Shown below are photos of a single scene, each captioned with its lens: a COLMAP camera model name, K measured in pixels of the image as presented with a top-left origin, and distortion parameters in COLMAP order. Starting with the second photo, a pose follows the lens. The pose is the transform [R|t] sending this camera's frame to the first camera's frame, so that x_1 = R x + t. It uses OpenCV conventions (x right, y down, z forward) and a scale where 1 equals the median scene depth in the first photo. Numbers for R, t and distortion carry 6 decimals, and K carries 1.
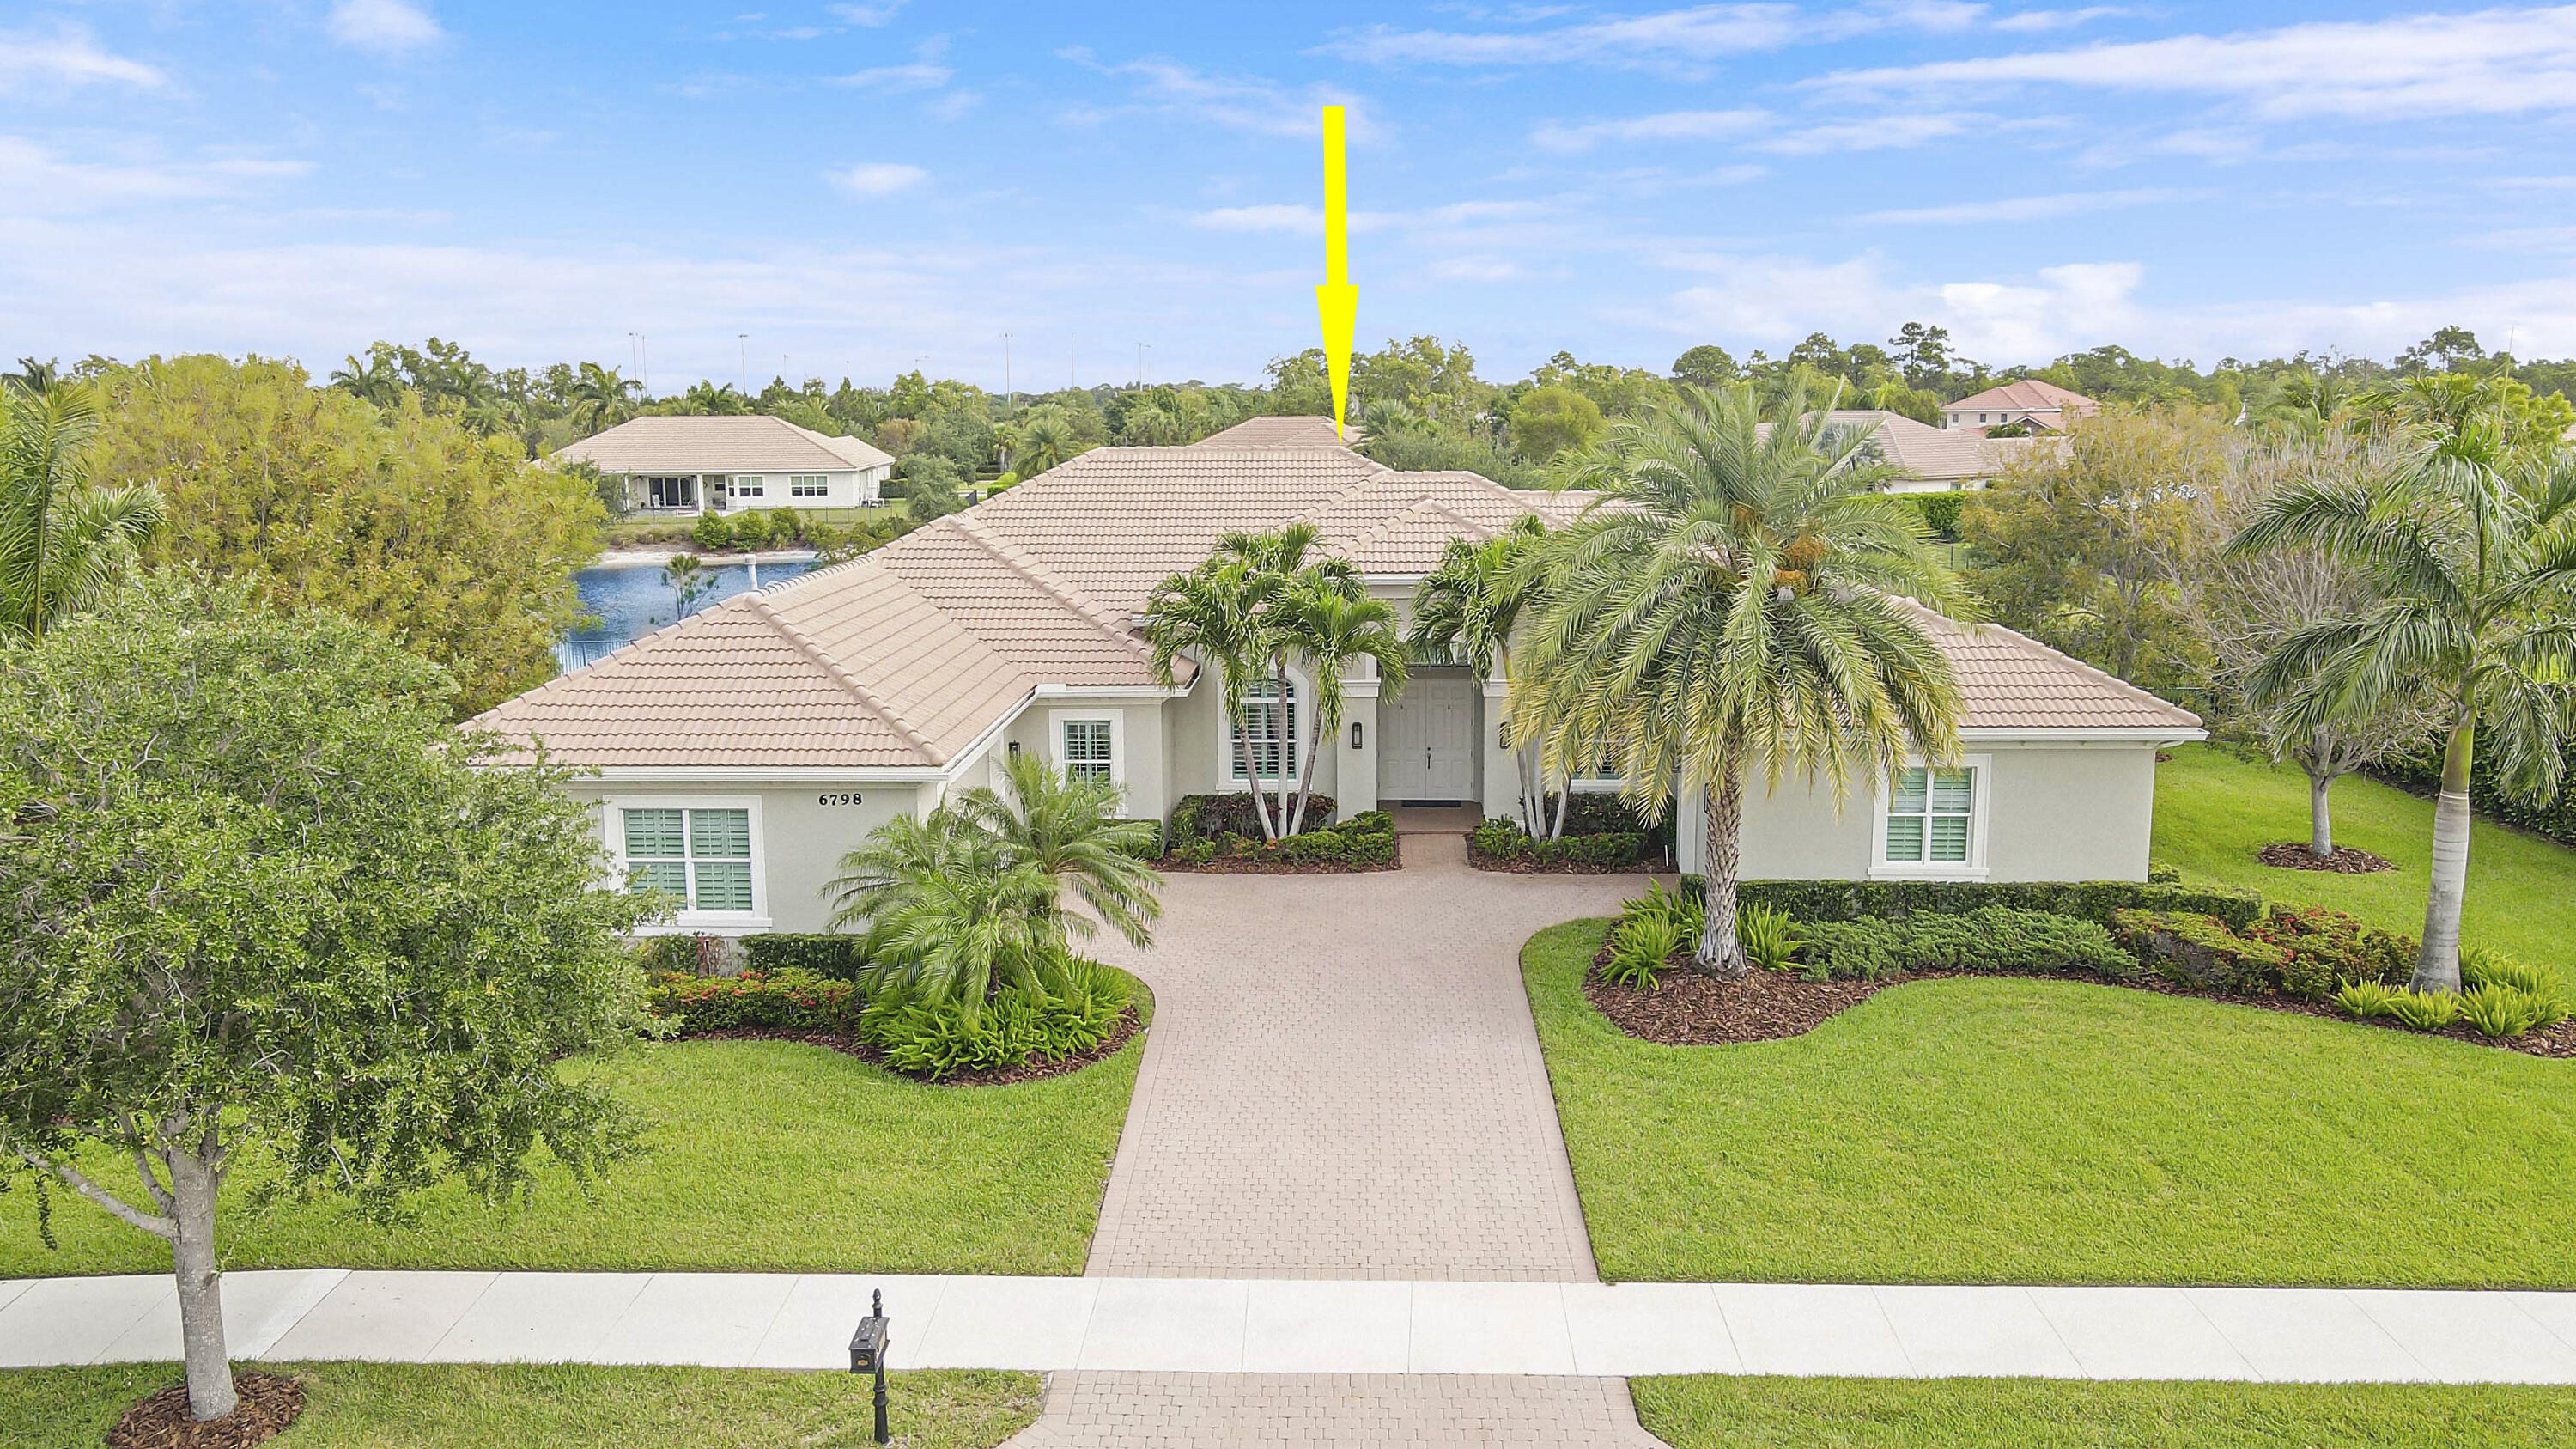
lens RADIAL K [[1859.1, 0, 1288.0], [0, 1859.1, 724.5], [0, 0, 1]] dist [0.022180, 0.000325]
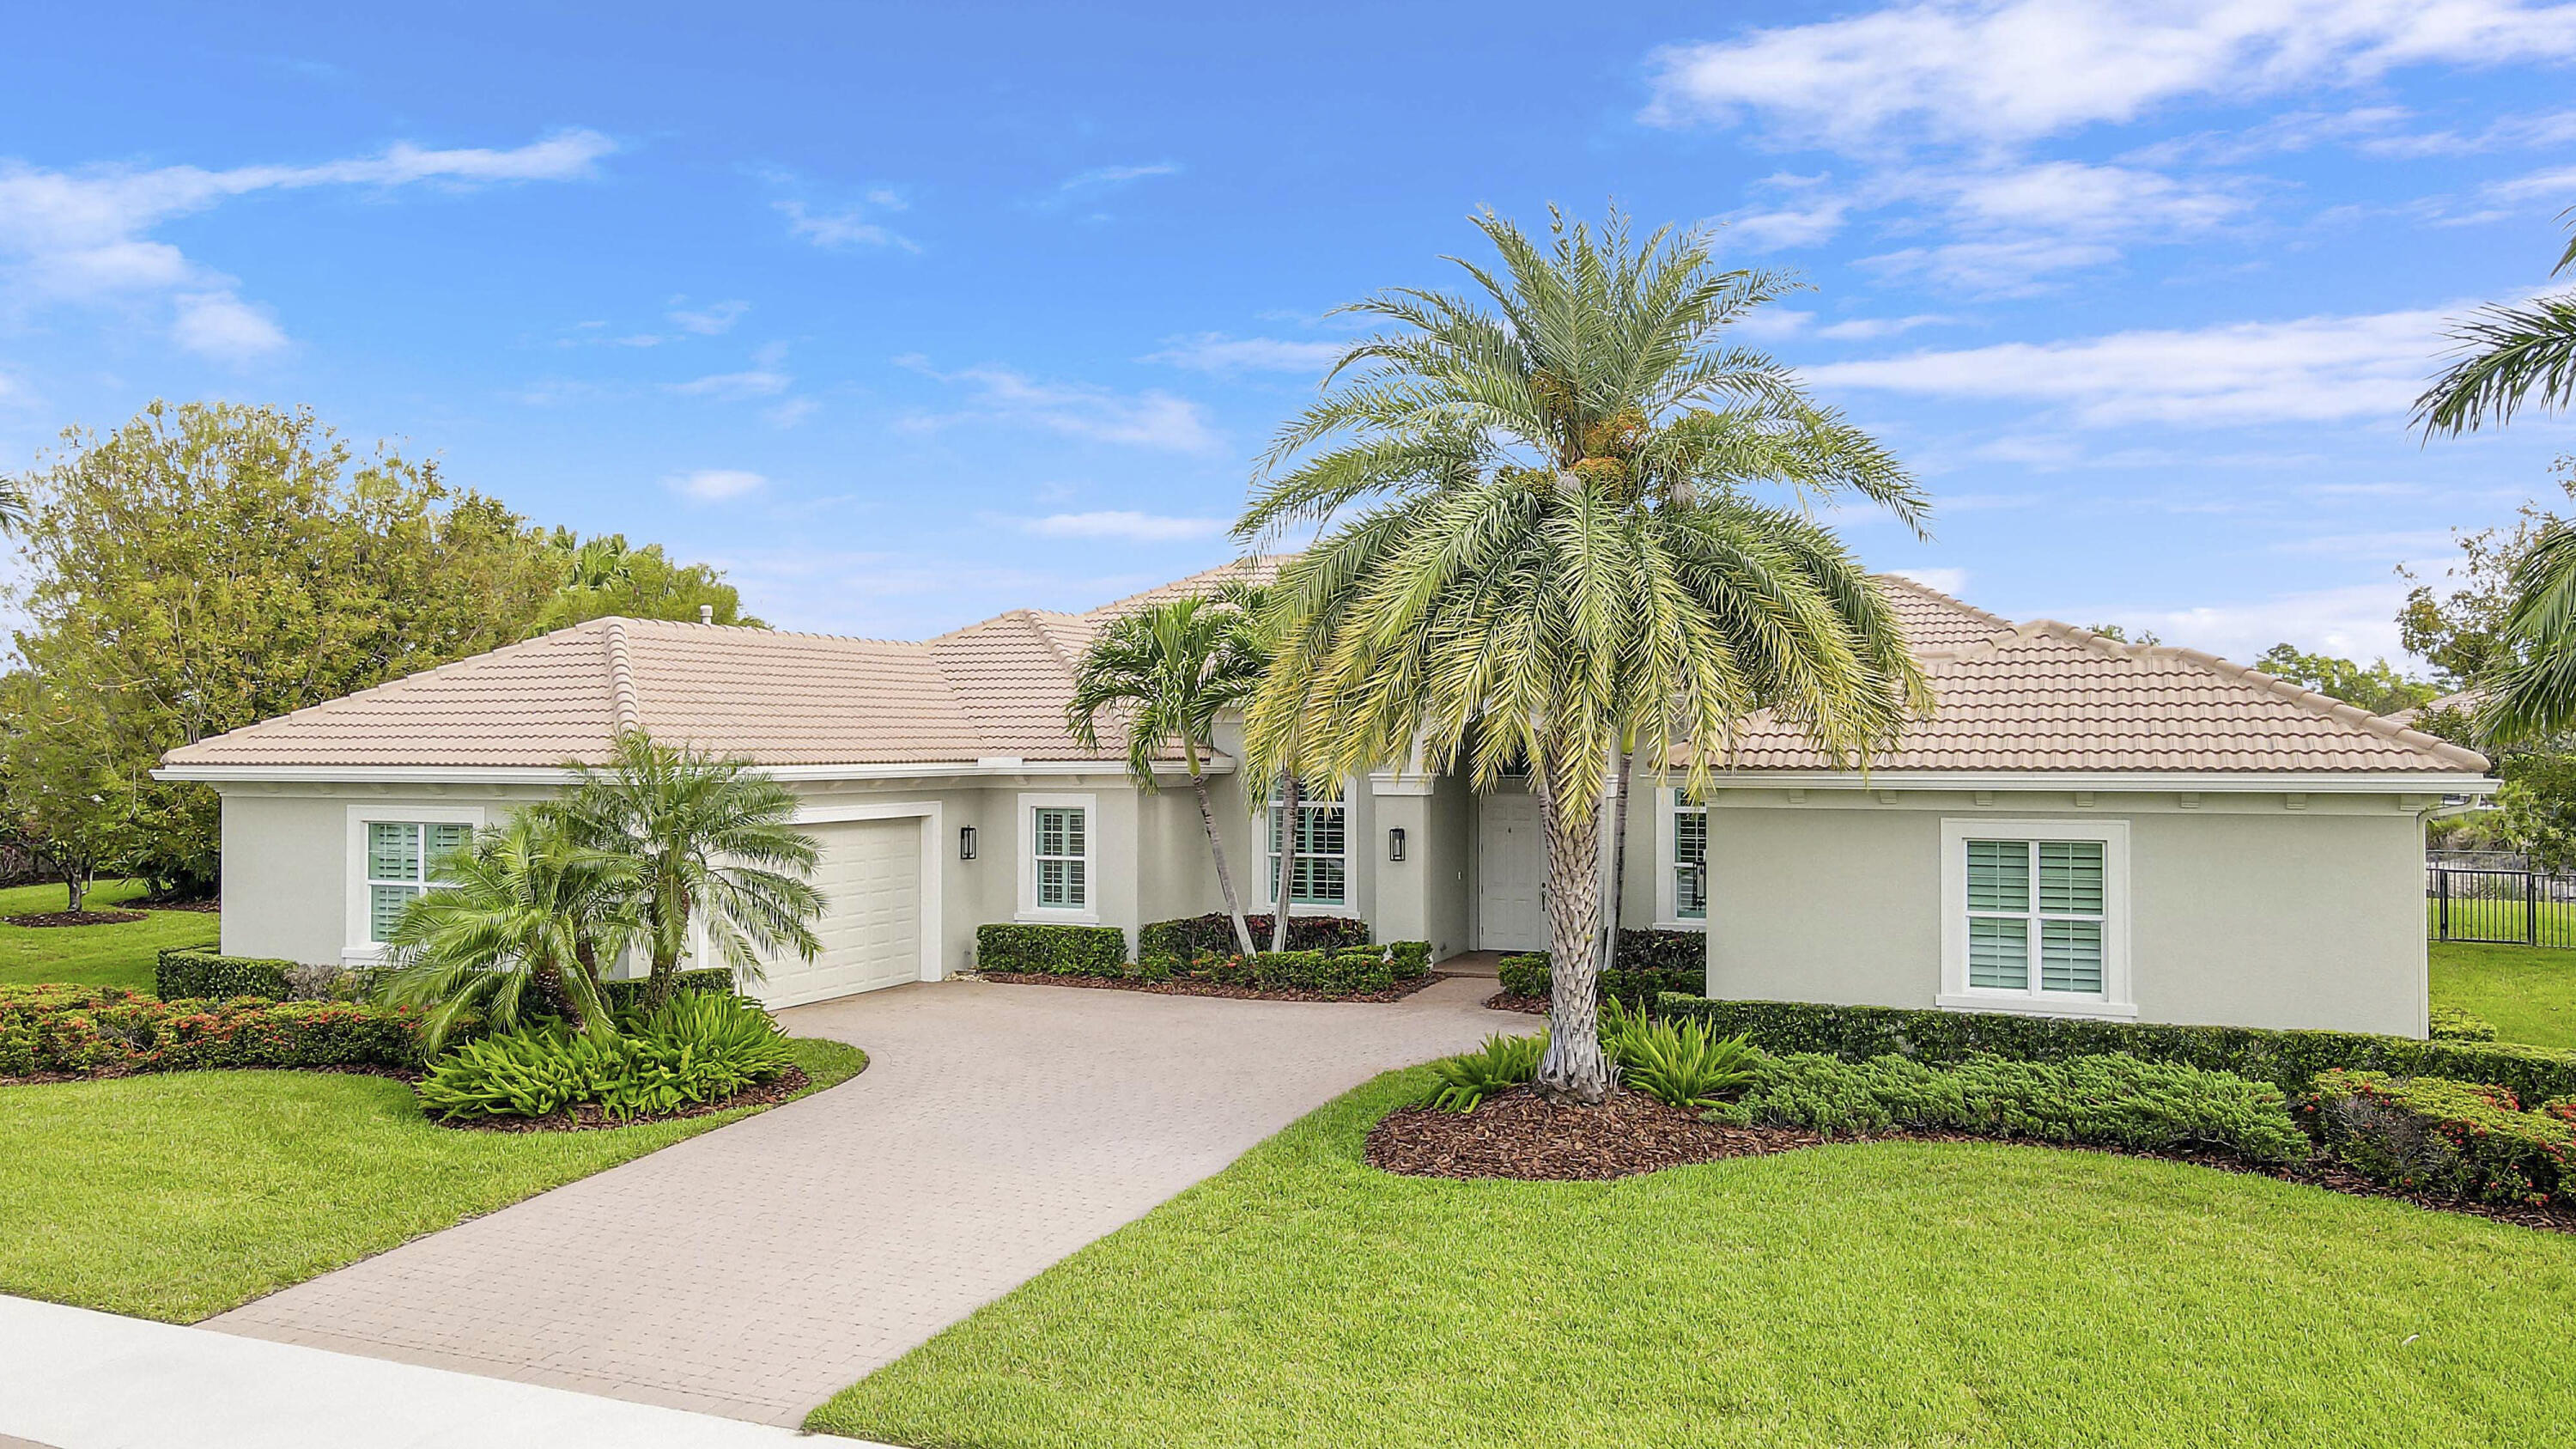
lens RADIAL K [[1869.9, 0, 1306.8], [0, 1869.9, 718.5], [0, 0, 1]] dist [0.017183, 0.007776]
pose [[0.933982, 0.001089, -0.357318, 0.349063], [-0.065628, 0.983507, -0.168543, 0.109806], [0.351242, 0.180866, 0.918649, 0.310394]]
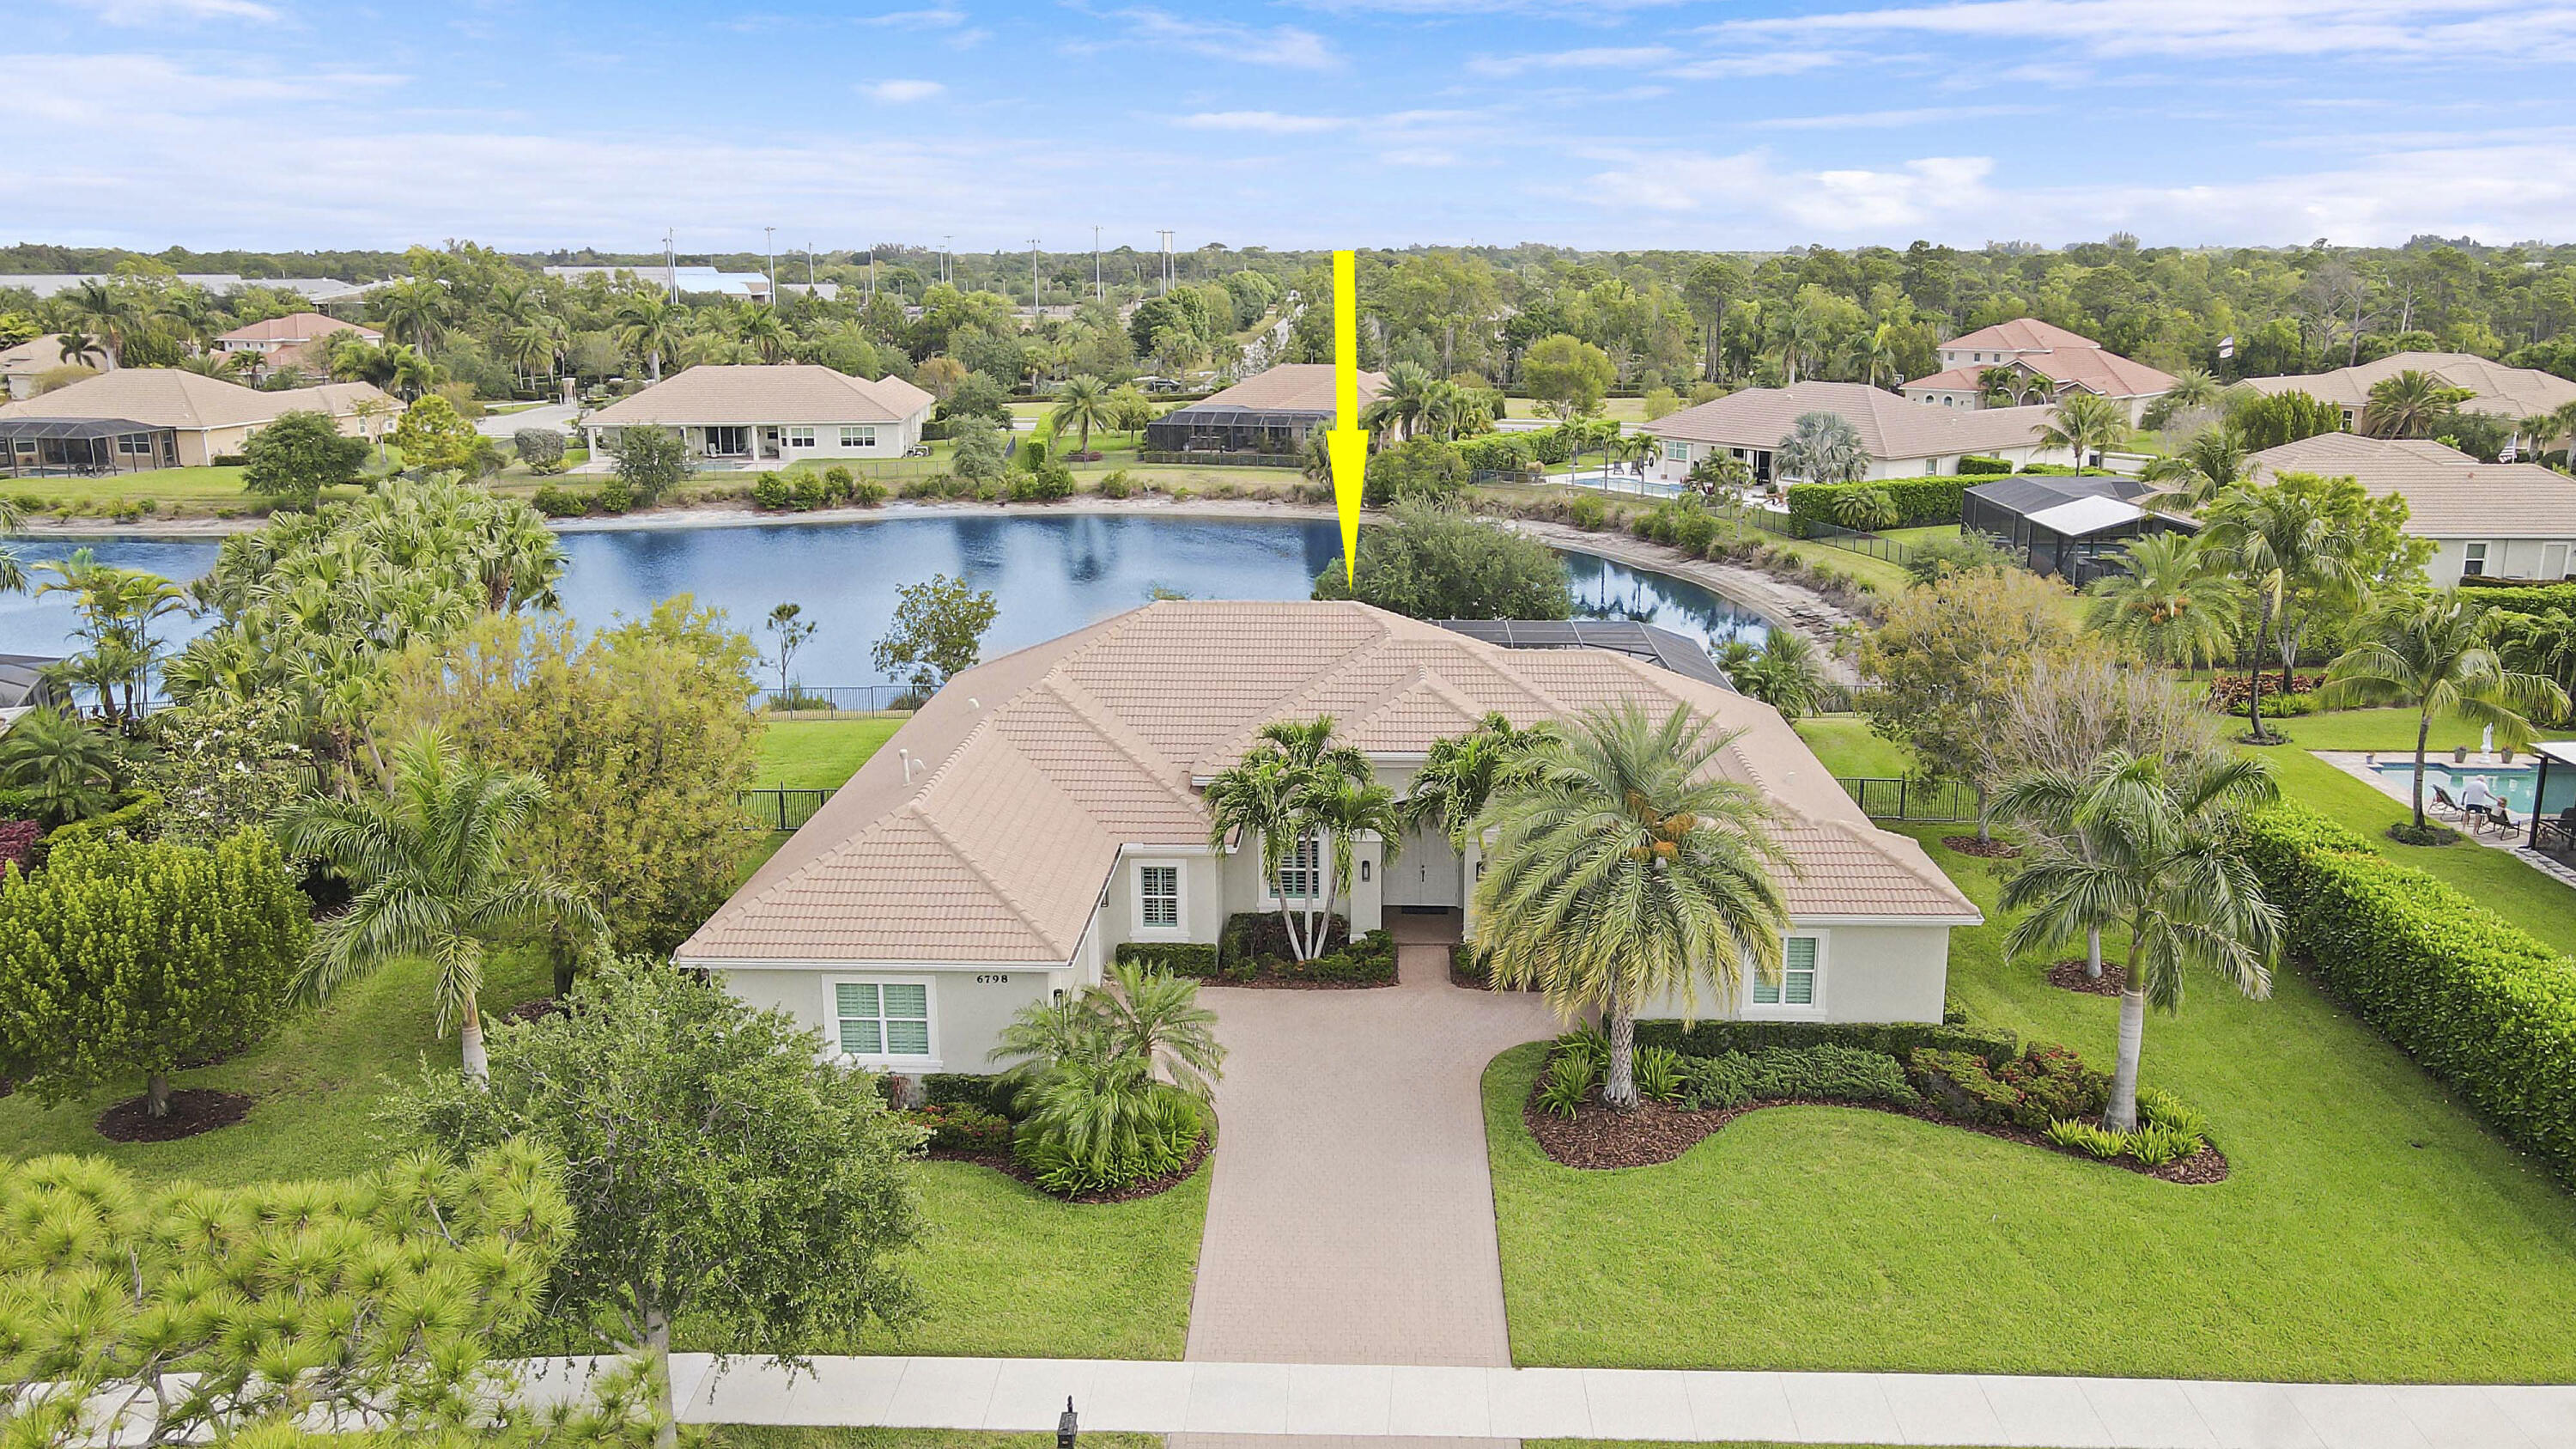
lens RADIAL K [[1869.9, 0, 1306.8], [0, 1869.9, 718.5], [0, 0, 1]] dist [0.017183, 0.007776]
pose [[0.999997, 0.002495, -0.000692, -0.004159], [-0.002436, 0.997209, 0.074615, -0.242333], [0.000876, -0.074613, 0.997212, -0.357613]]
